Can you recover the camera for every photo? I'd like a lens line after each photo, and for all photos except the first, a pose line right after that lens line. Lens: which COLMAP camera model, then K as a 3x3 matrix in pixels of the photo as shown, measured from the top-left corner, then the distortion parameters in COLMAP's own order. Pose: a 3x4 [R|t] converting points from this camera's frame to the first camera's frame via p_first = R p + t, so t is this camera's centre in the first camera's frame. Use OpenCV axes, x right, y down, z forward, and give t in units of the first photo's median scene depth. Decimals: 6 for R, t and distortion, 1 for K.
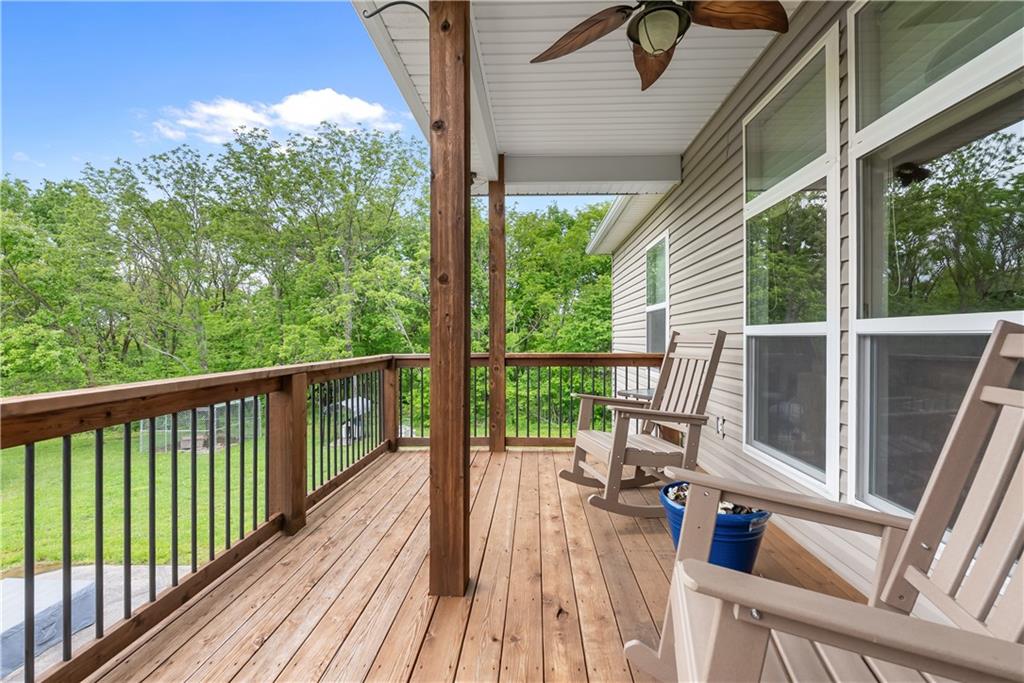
lens RADIAL K [[447.6, 0, 505.4], [0, 447.6, 344.1], [0, 0, 1]] dist [-0.009714, 0.000927]
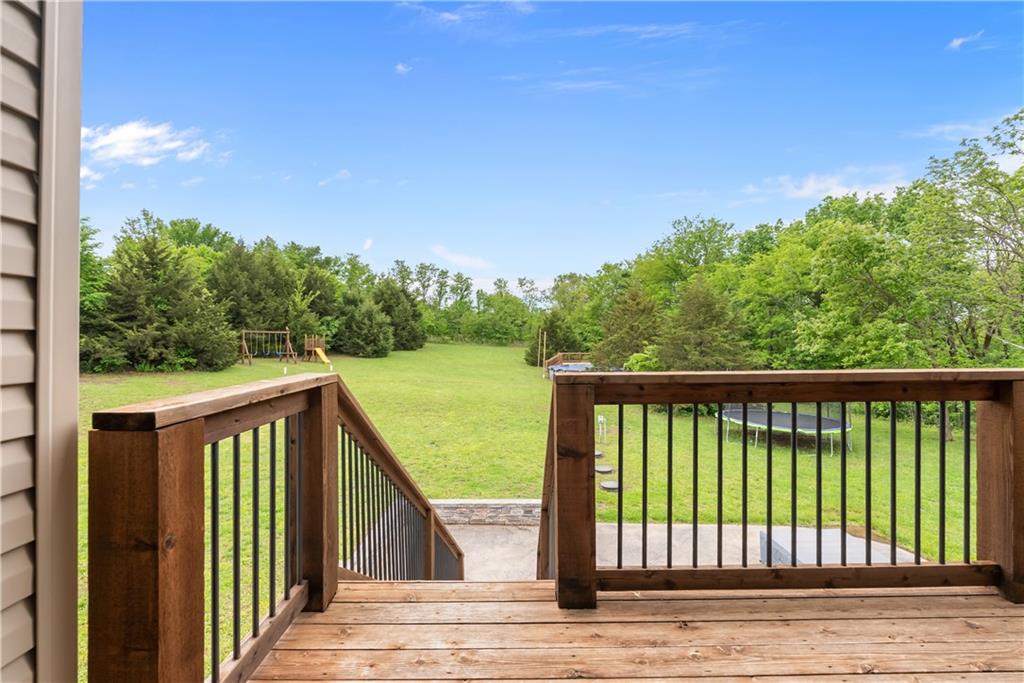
lens RADIAL K [[447.6, 0, 519.0], [0, 447.6, 330.9], [0, 0, 1]] dist [-0.009714, 0.000927]
pose [[0.063779, -0.011609, -0.997897, 0.210963], [-0.002250, 0.999928, -0.011776, -0.001522], [0.997961, 0.002997, 0.063749, 0.165801]]
